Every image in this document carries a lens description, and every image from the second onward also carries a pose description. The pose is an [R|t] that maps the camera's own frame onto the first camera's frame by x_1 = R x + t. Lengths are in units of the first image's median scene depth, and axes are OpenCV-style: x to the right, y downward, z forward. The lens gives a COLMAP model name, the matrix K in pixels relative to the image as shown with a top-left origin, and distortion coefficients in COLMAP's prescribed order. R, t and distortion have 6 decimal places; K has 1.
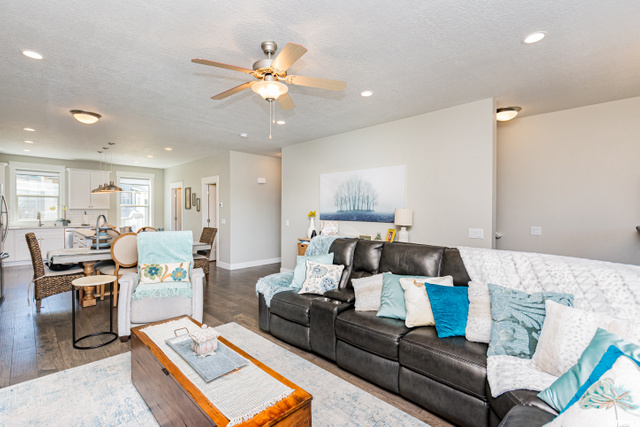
lens RADIAL K [[296.9, 0, 319.4], [0, 296.9, 206.7], [0, 0, 1]] dist [0.000184, 0.000009]
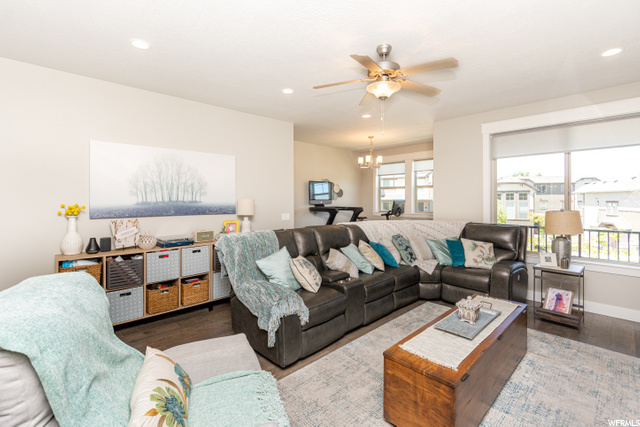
lens RADIAL K [[283.3, 0, 319.2], [0, 283.3, 195.6], [0, 0, 1]] dist [-0.001186, -0.000105]
pose [[0.037896, 0.012393, 0.999205, -0.609814], [-0.003813, 0.999918, -0.012257, 0.004255], [-0.999274, -0.003346, 0.037940, 0.617638]]
